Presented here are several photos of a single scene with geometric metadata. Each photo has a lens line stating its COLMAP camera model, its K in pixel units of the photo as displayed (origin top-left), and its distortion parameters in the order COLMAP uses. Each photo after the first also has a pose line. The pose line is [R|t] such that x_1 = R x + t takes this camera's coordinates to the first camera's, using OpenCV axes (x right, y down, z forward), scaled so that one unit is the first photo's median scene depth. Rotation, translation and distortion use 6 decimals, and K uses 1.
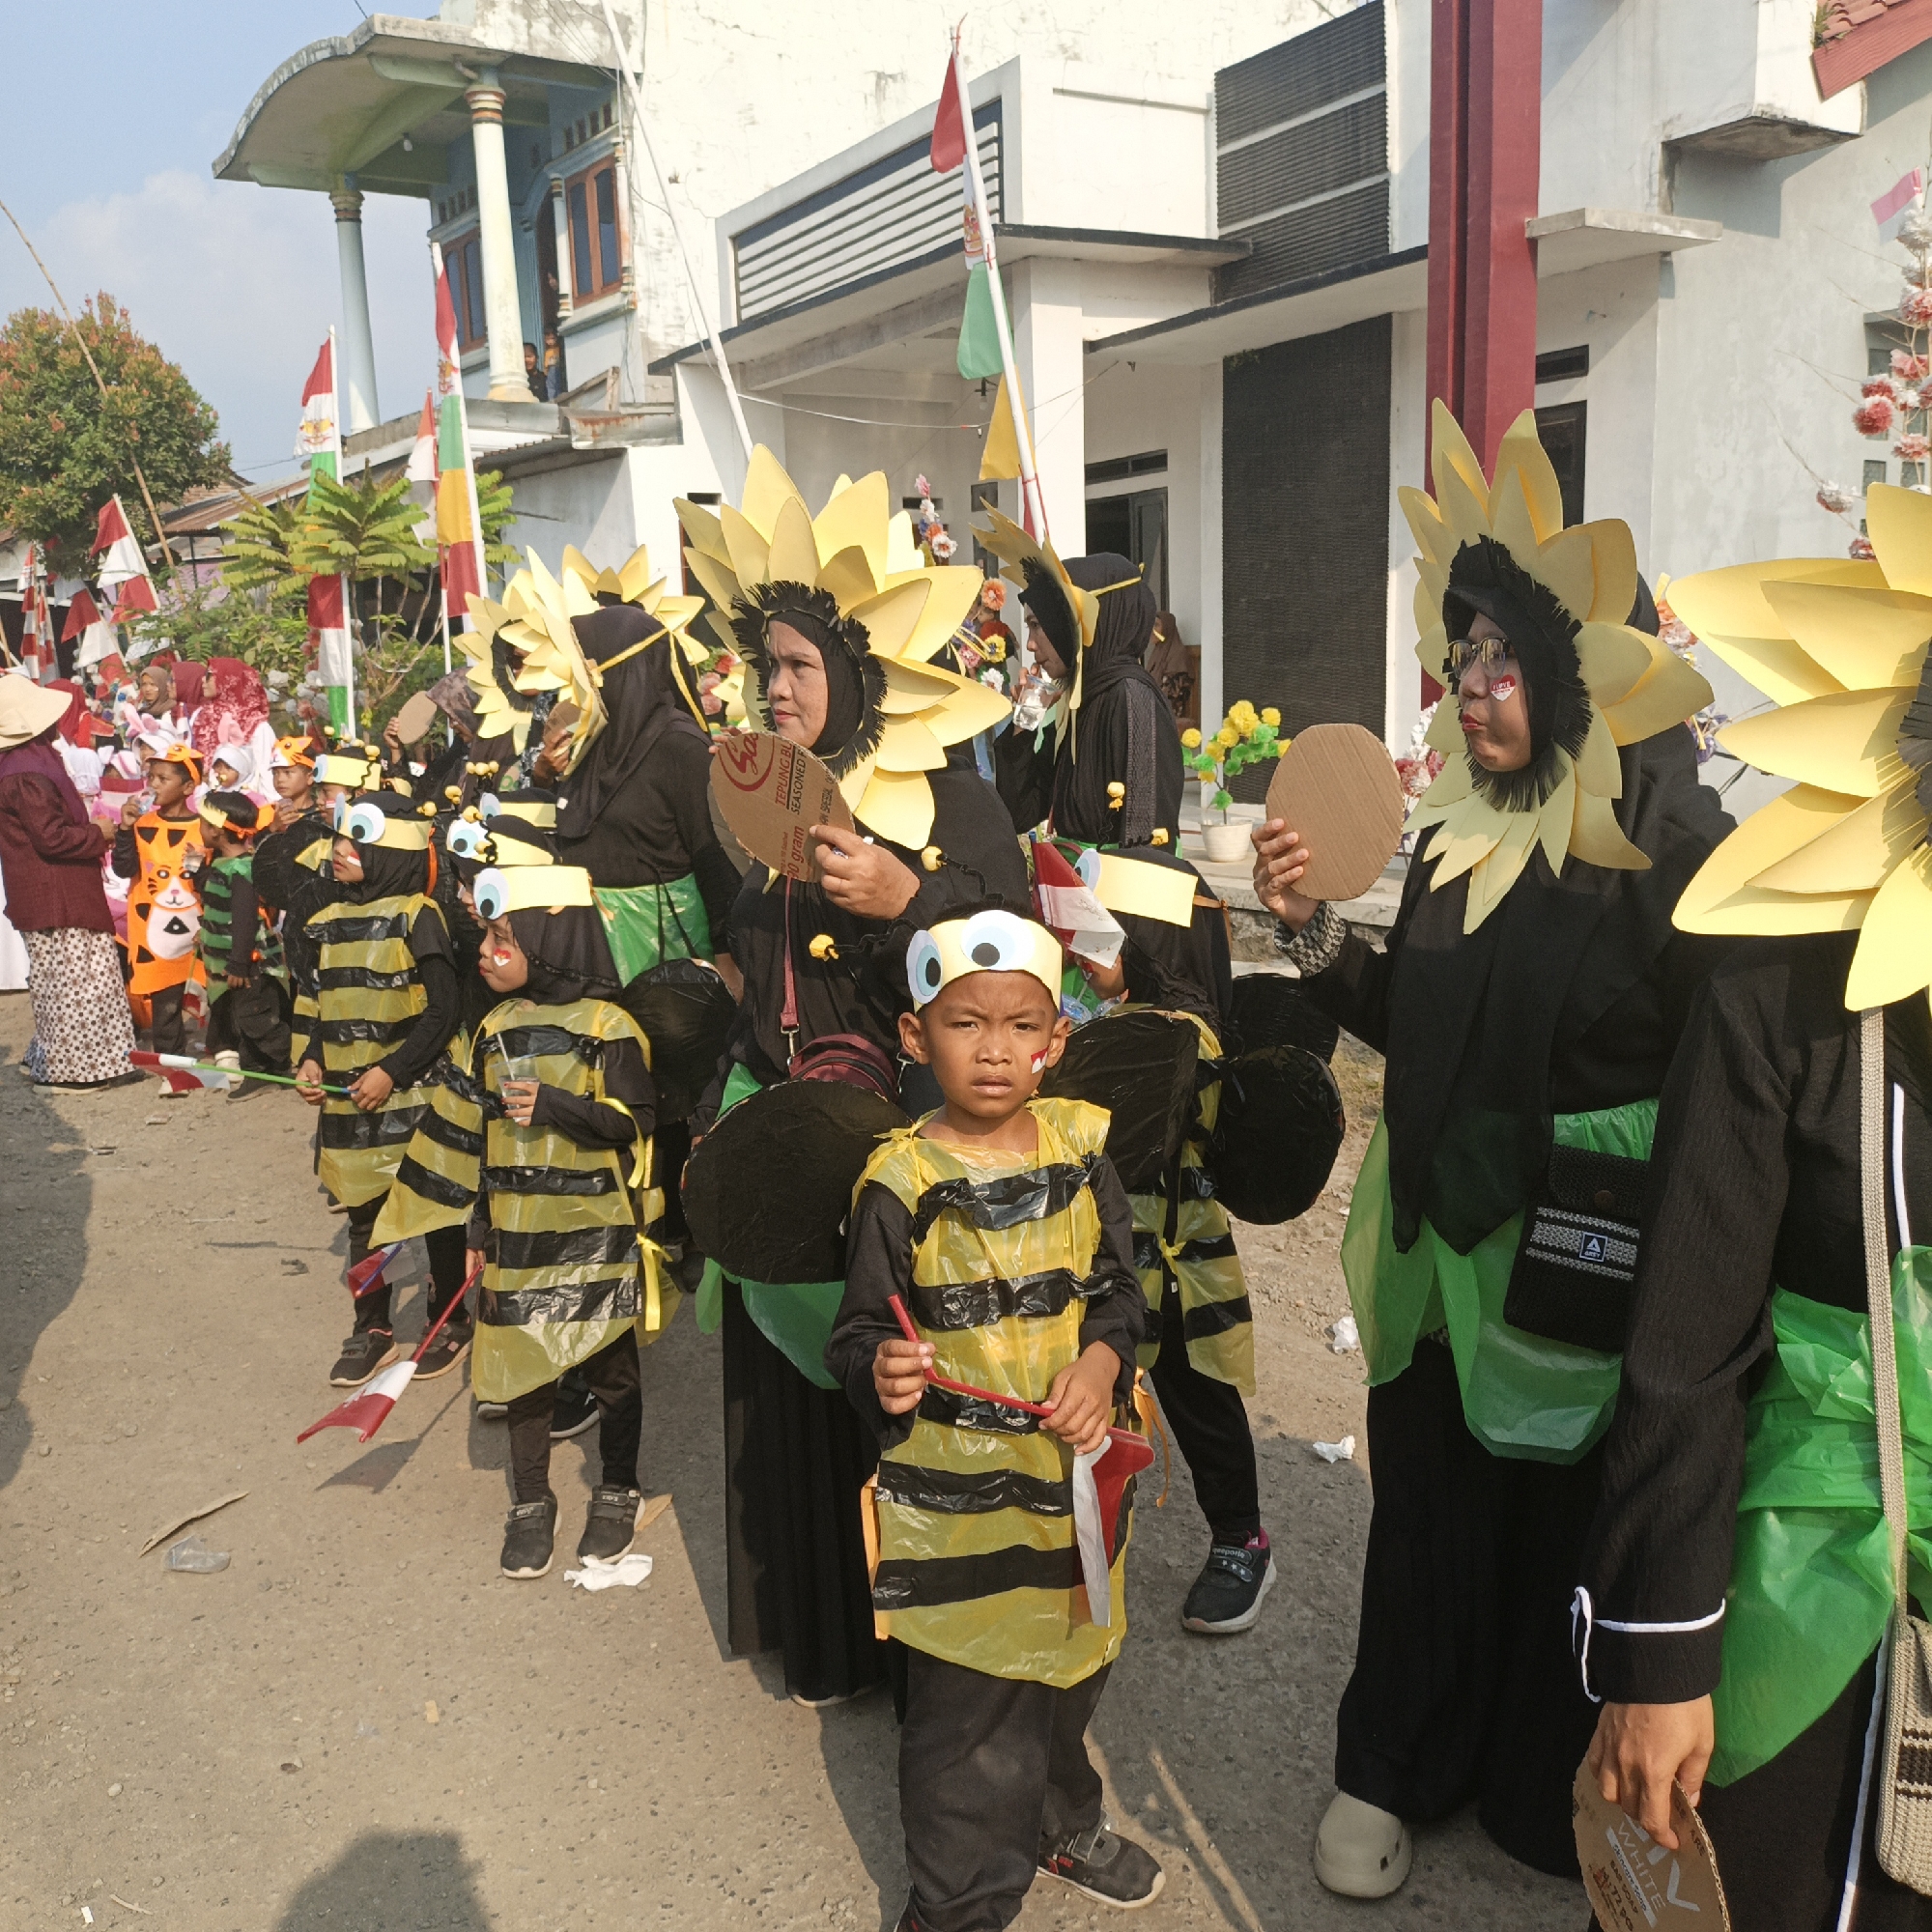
lens RADIAL K [[1879.1, 0, 970.7], [0, 1879.1, 996.2], [0, 0, 1]] dist [0.115775, -0.221375]
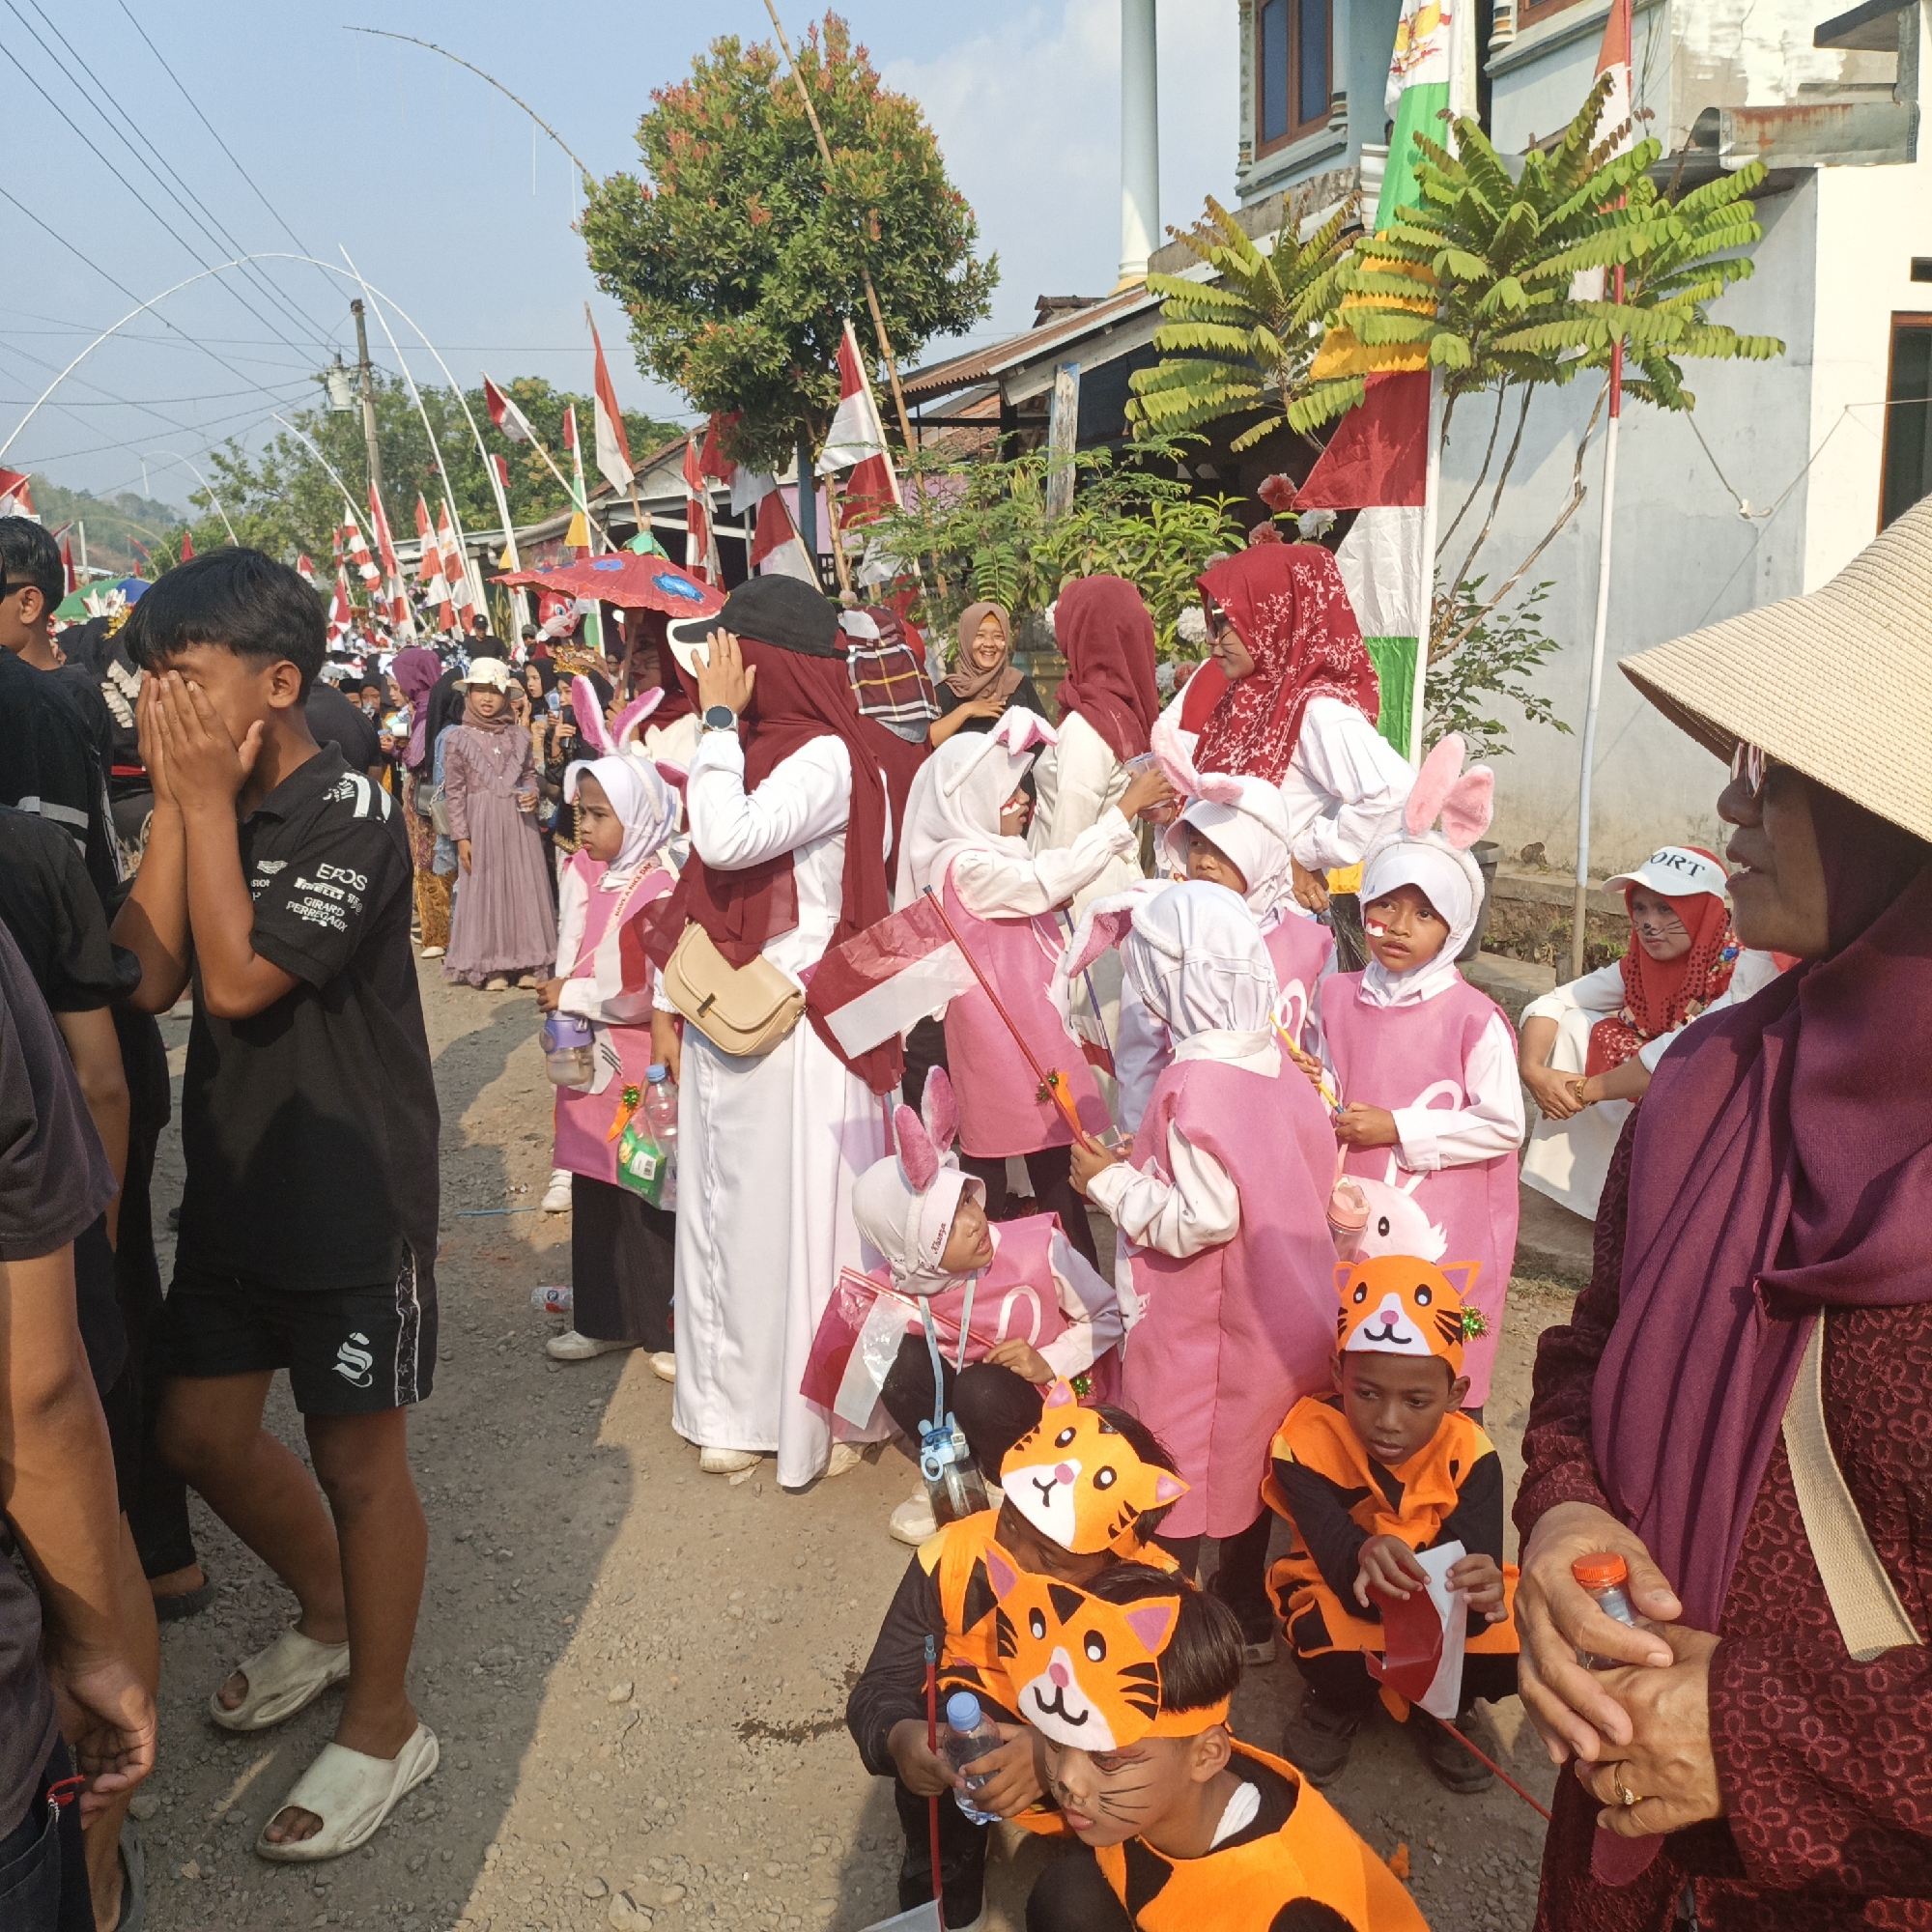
lens RADIAL K [[1936.8, 0, 966.0], [0, 1936.8, 966.0], [0, 0, 1]] dist [0.117861, -0.191086]
pose [[0.958522, 0.057485, -0.279163, -0.215080], [-0.056222, 0.998340, 0.012537, -0.063800], [0.279420, 0.003678, 0.960162, 0.391029]]
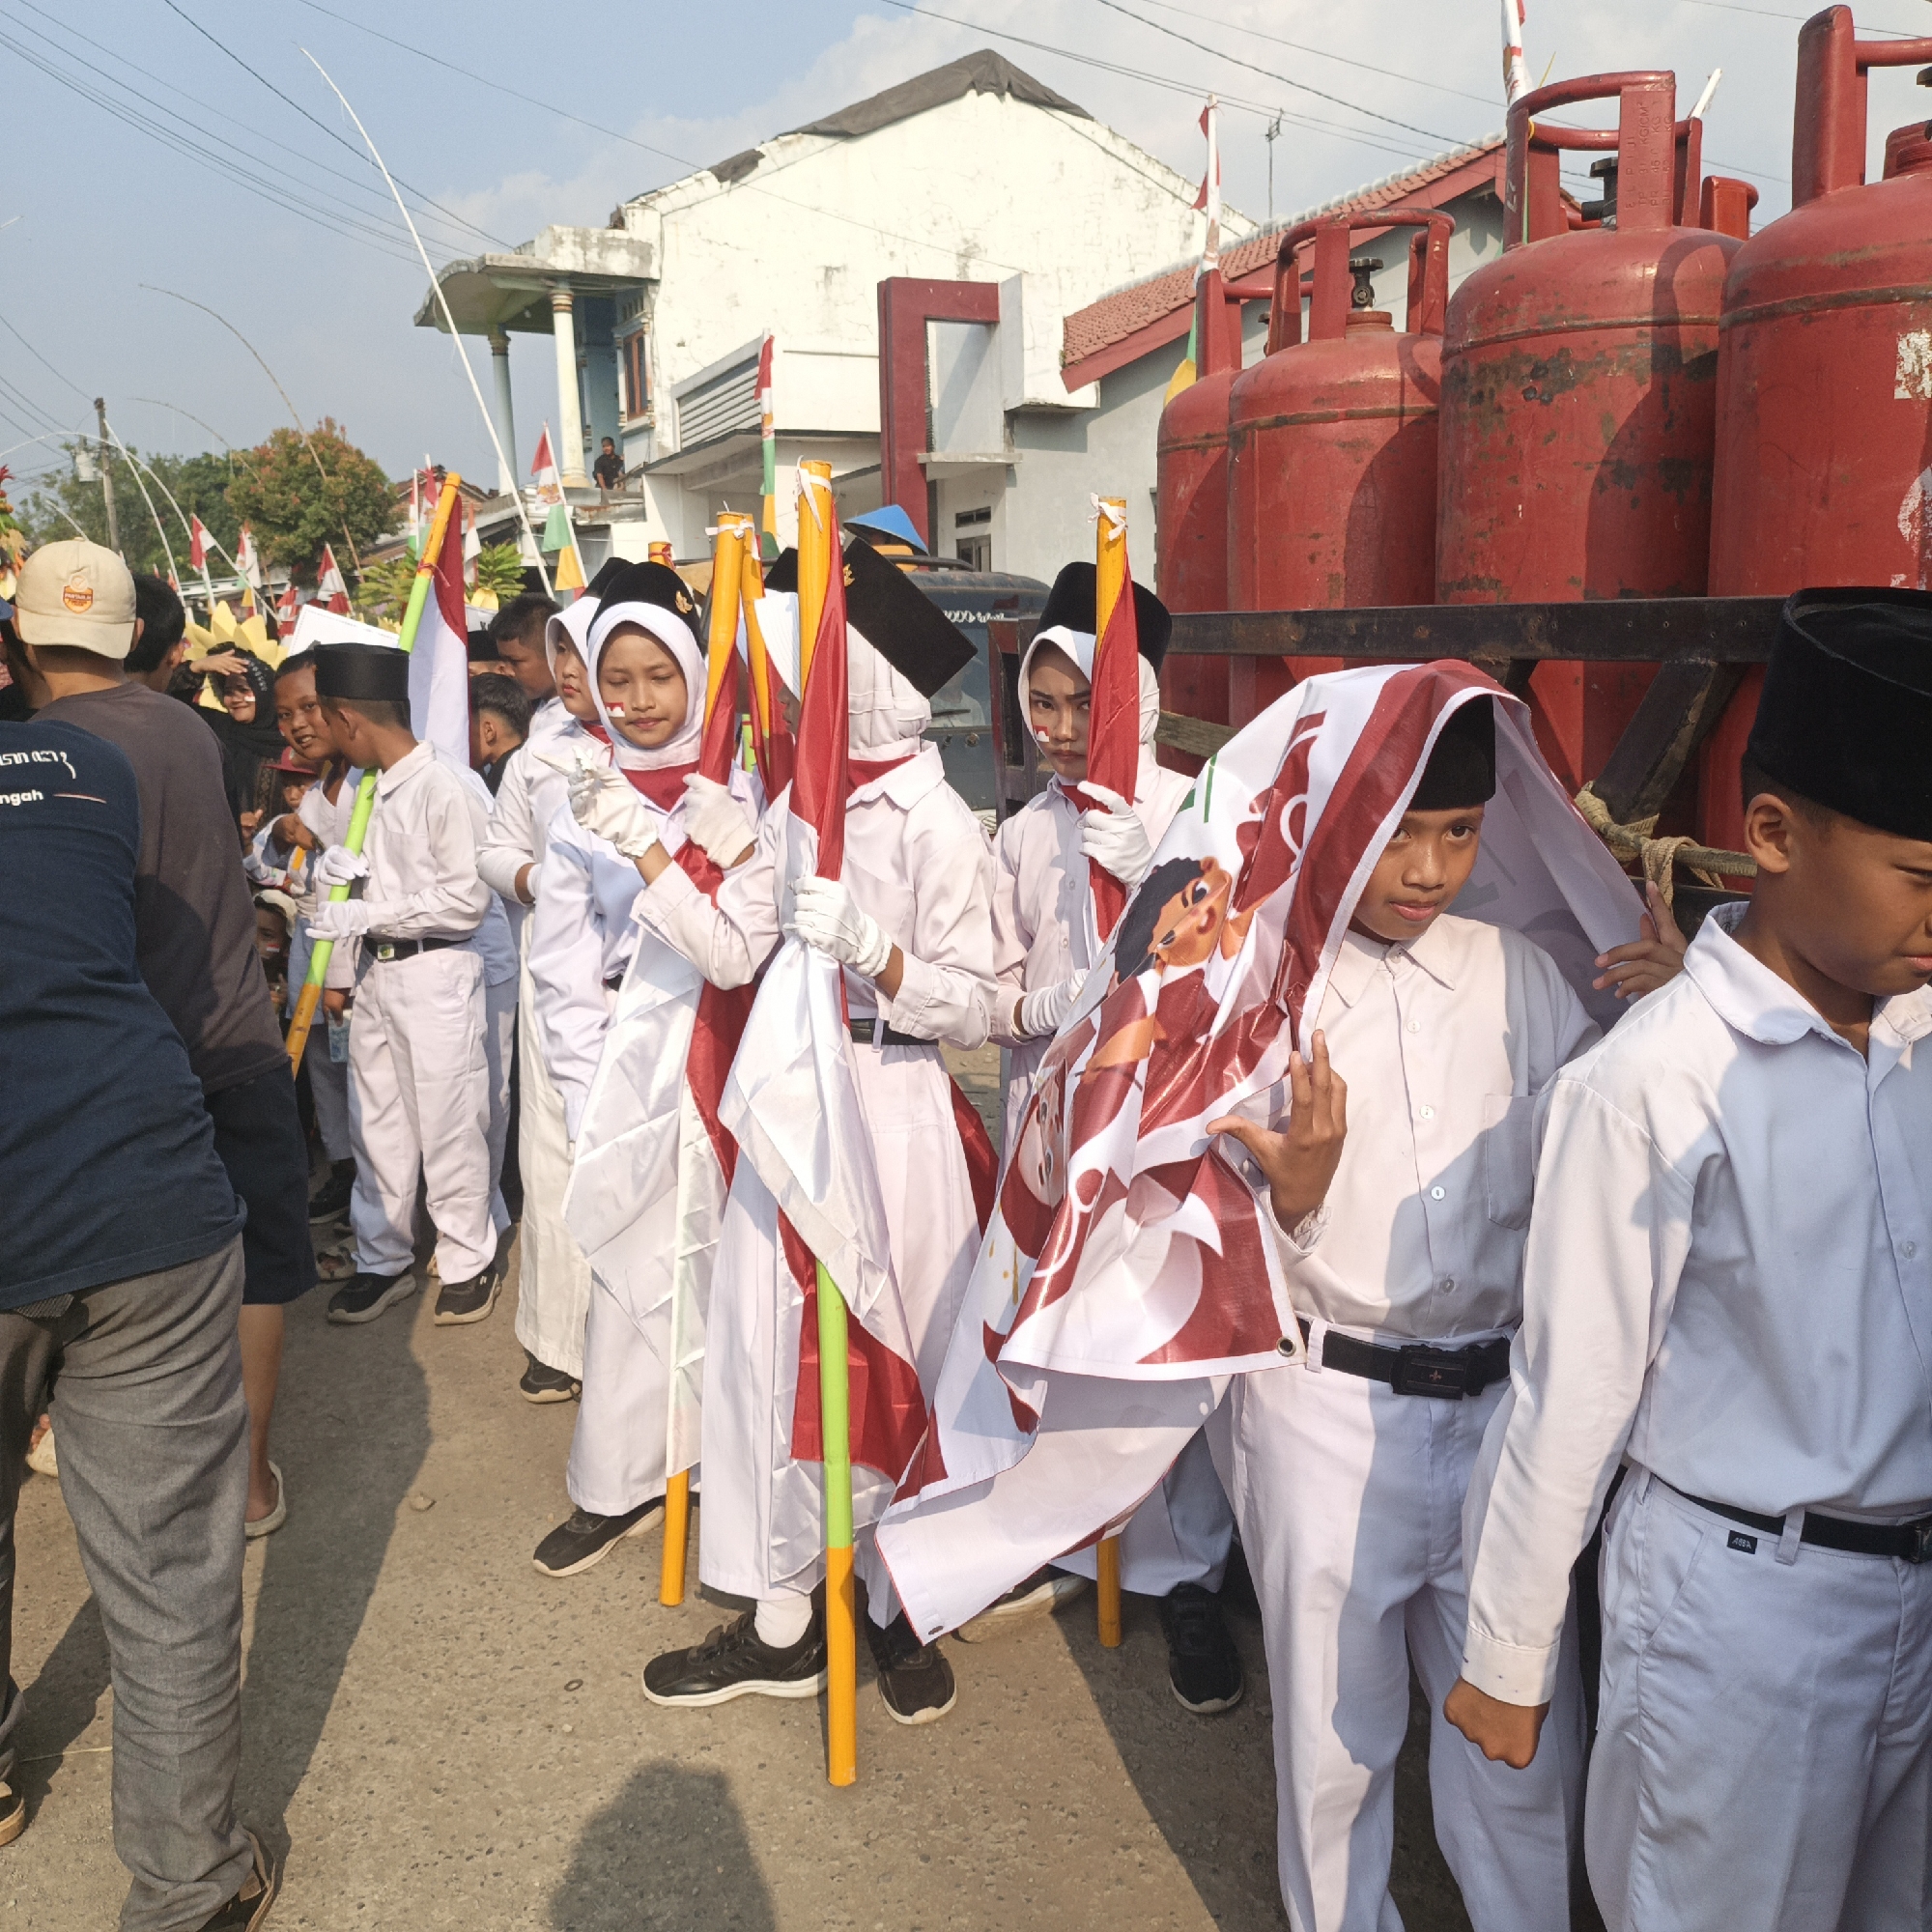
lens RADIAL K [[1773.5, 0, 943.8], [0, 1773.5, 964.2], [0, 0, 1]] dist [0.116009, -0.184602]
pose [[0.989175, 0.048106, -0.138628, 0.313579], [-0.047857, 0.998841, 0.005132, 0.069711], [0.138714, 0.001558, 0.990331, -0.473218]]
